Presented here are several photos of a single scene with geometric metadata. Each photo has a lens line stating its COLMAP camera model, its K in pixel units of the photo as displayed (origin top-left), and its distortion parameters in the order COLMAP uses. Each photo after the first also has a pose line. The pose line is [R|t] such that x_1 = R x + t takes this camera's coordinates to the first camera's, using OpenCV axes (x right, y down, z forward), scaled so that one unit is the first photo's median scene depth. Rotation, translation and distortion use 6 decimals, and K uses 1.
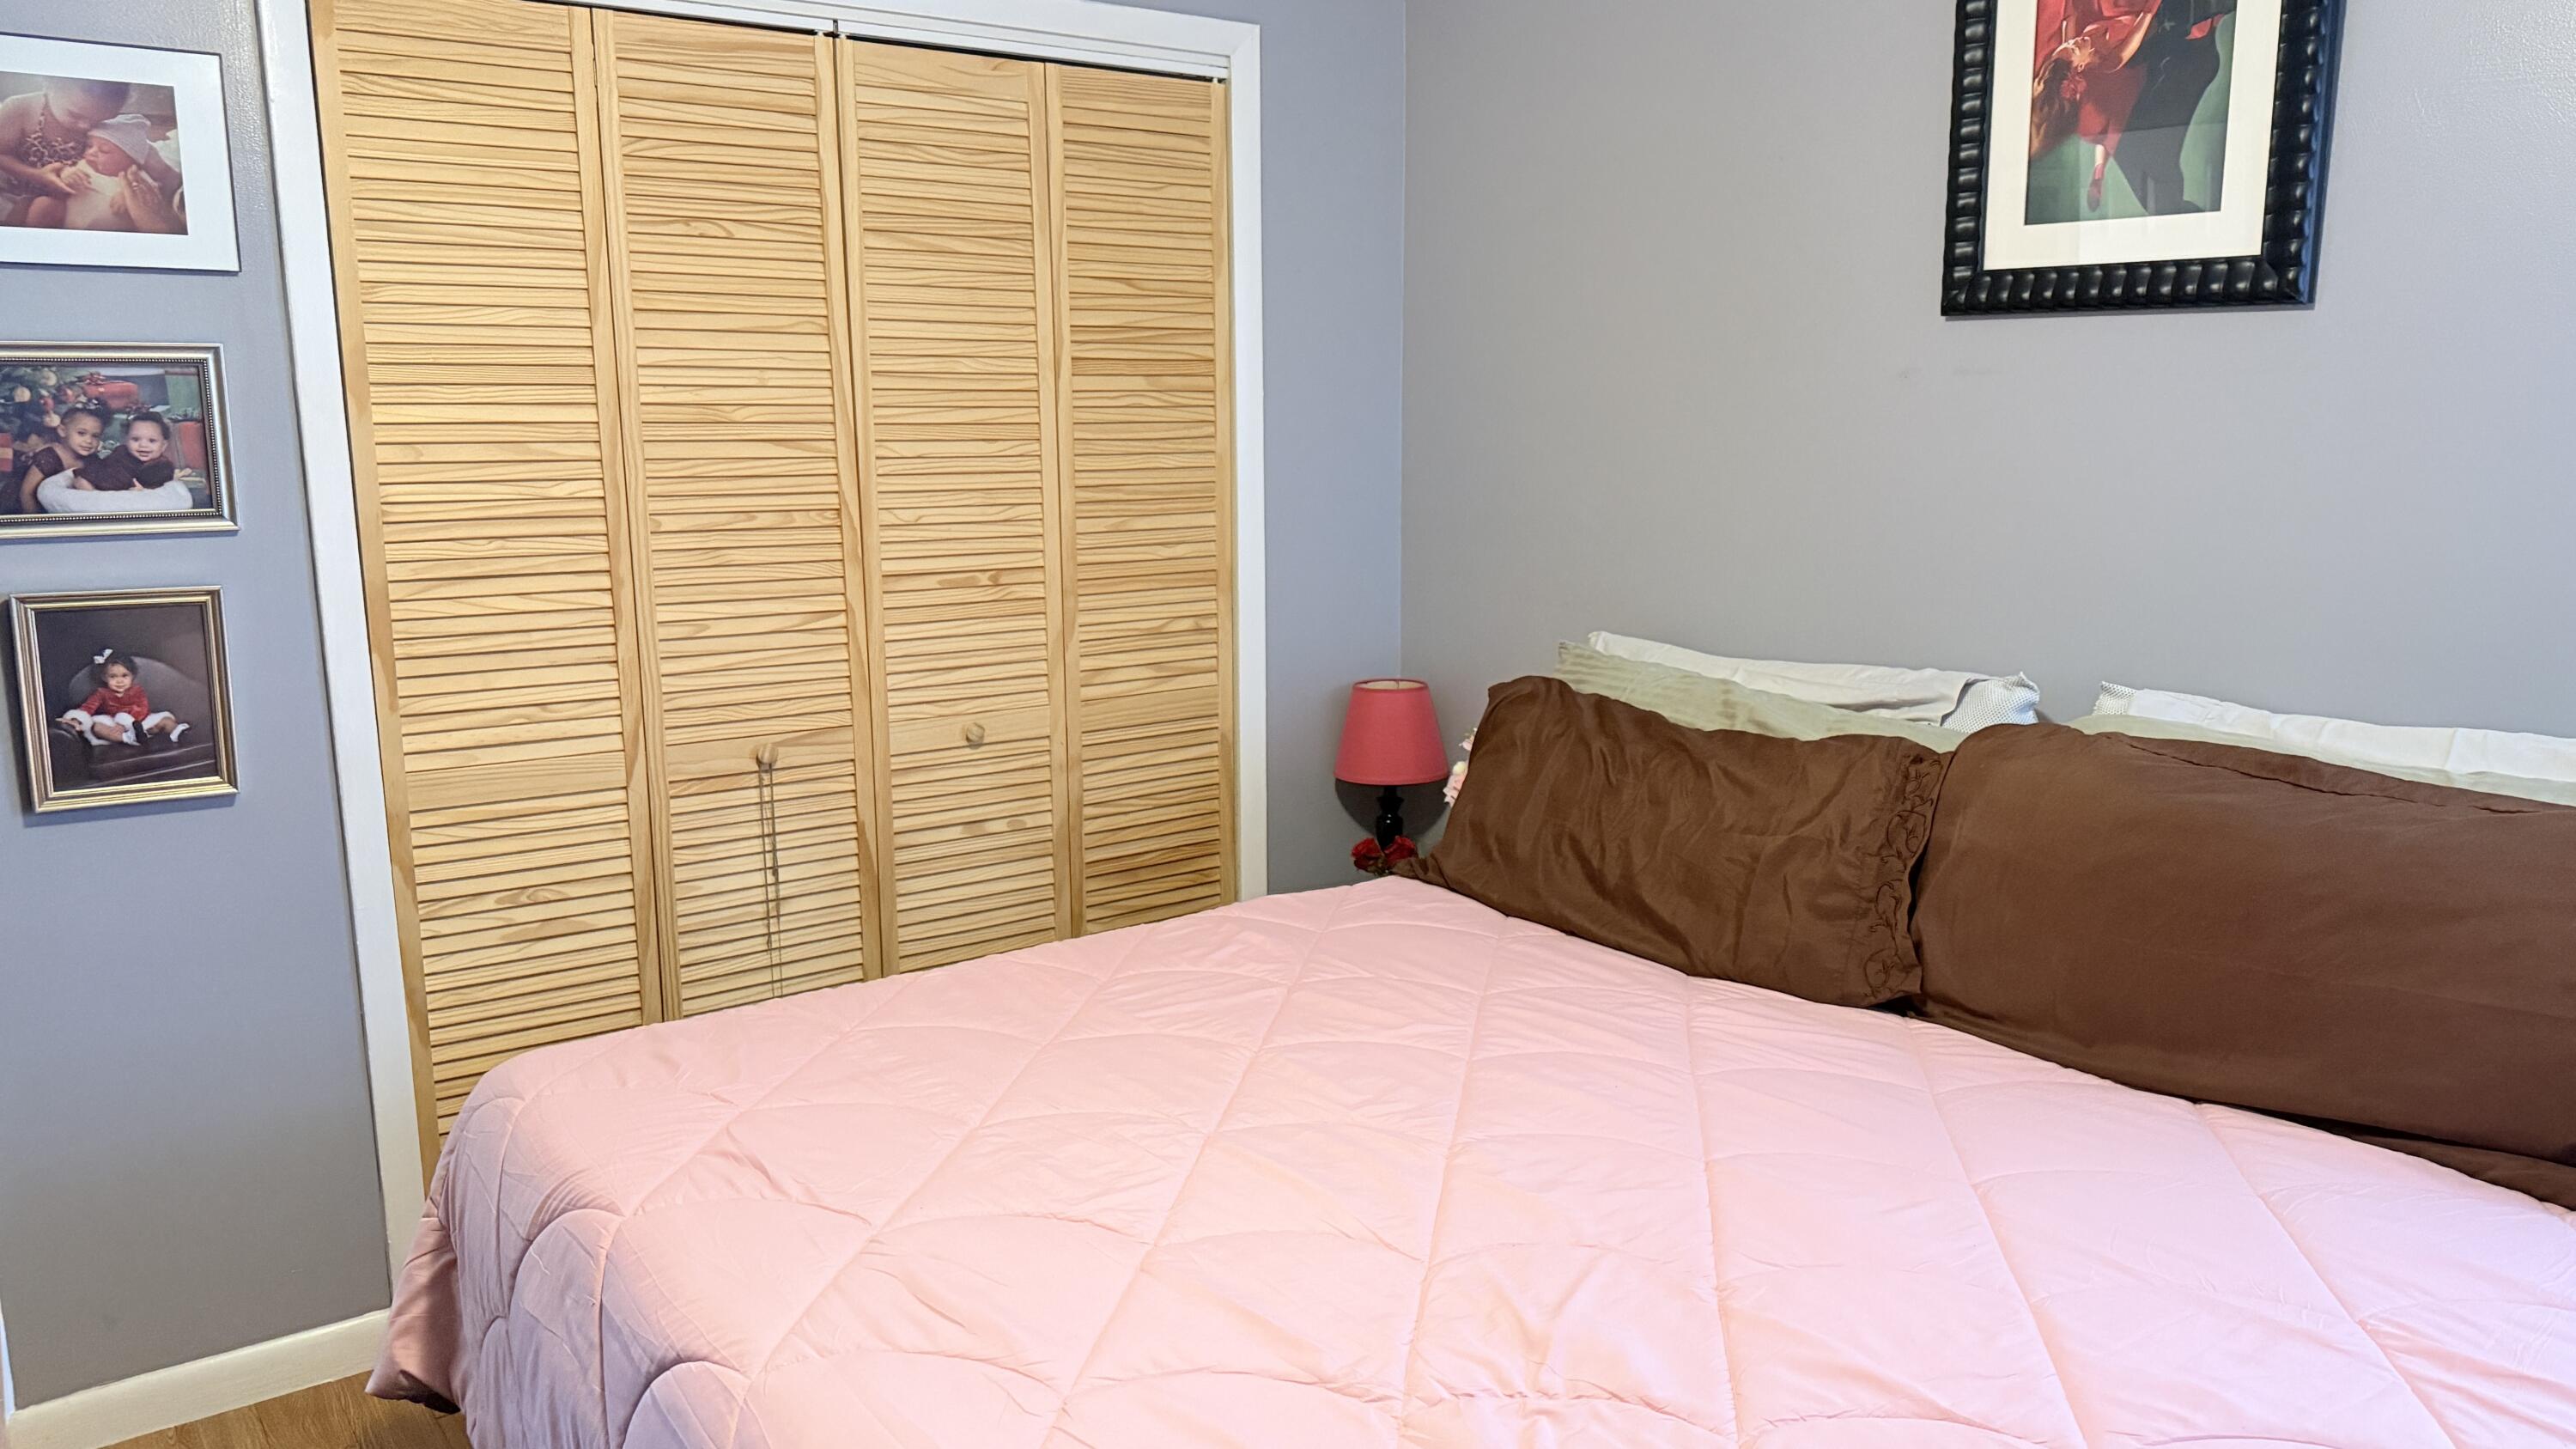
lens RADIAL K [[1800.1, 0, 1276.6], [0, 1800.1, 737.9], [0, 0, 1]] dist [0.051917, -0.084421]
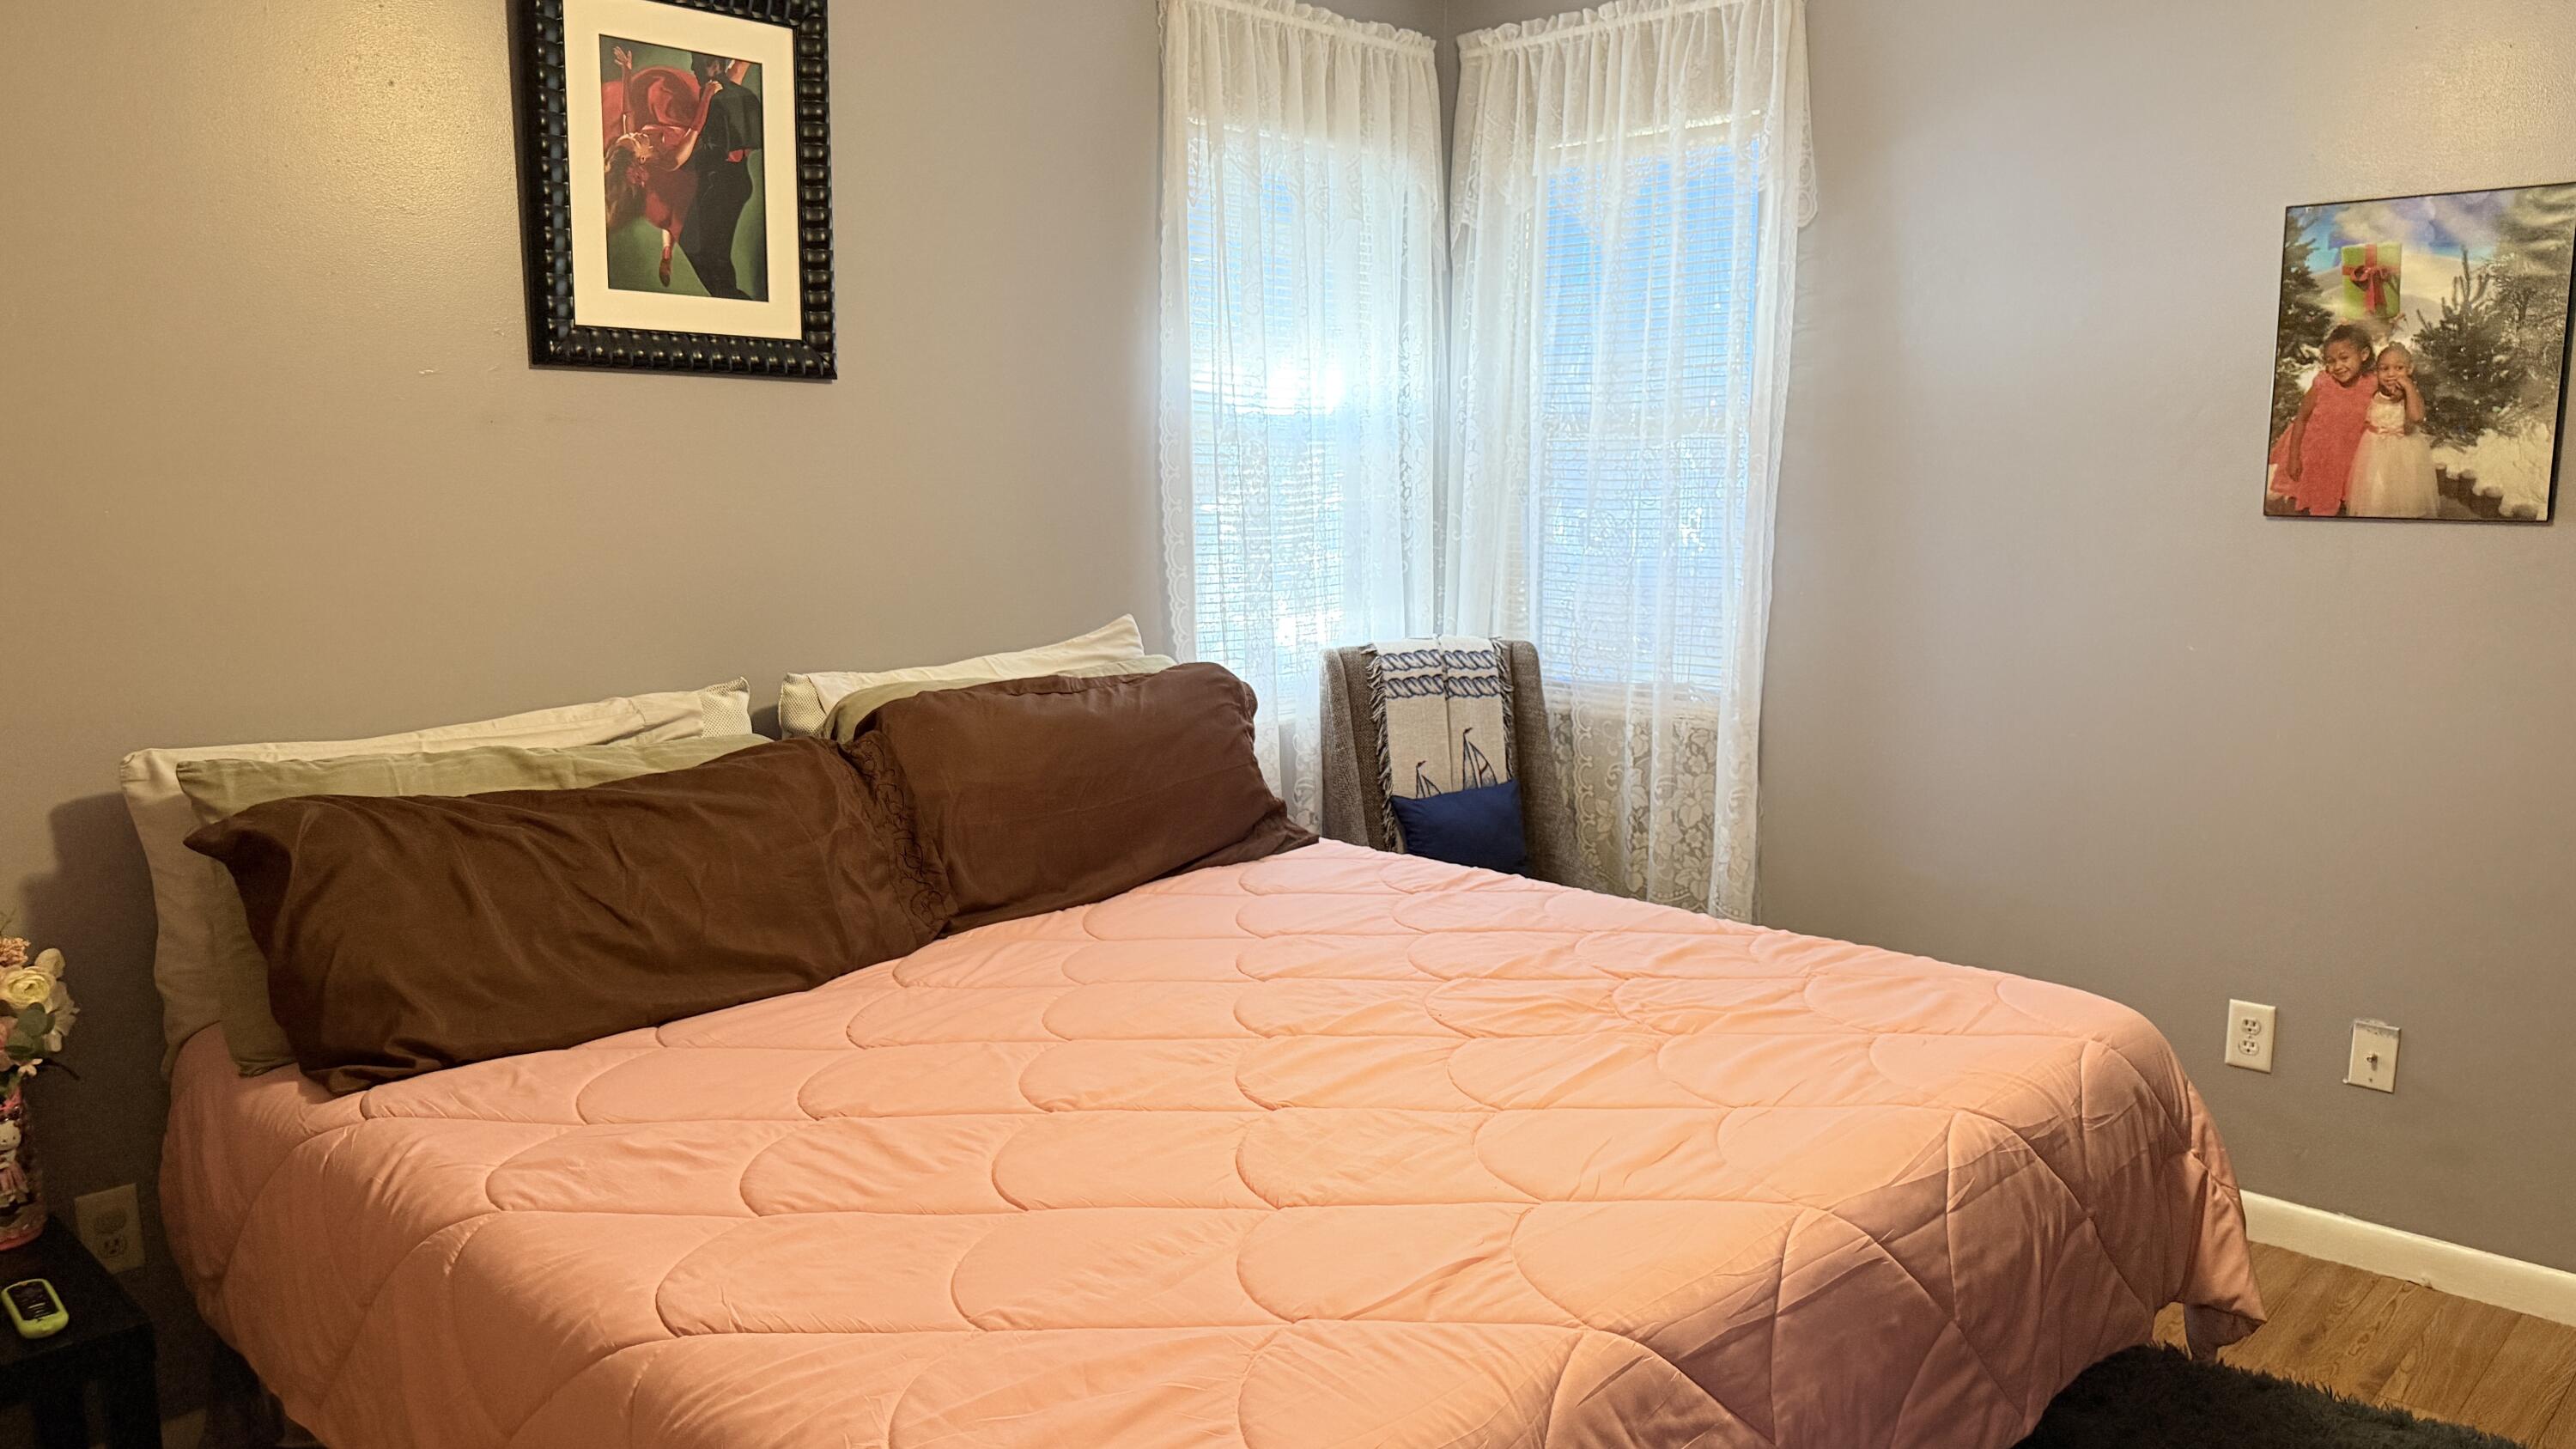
lens RADIAL K [[1800.1, 0, 1276.6], [0, 1800.1, 737.9], [0, 0, 1]] dist [0.051917, -0.084421]
pose [[-0.169739, -0.134706, 0.976239, -0.802727], [0.195560, 0.966310, 0.167338, -0.128049], [-0.965891, 0.219317, -0.137677, 0.851026]]
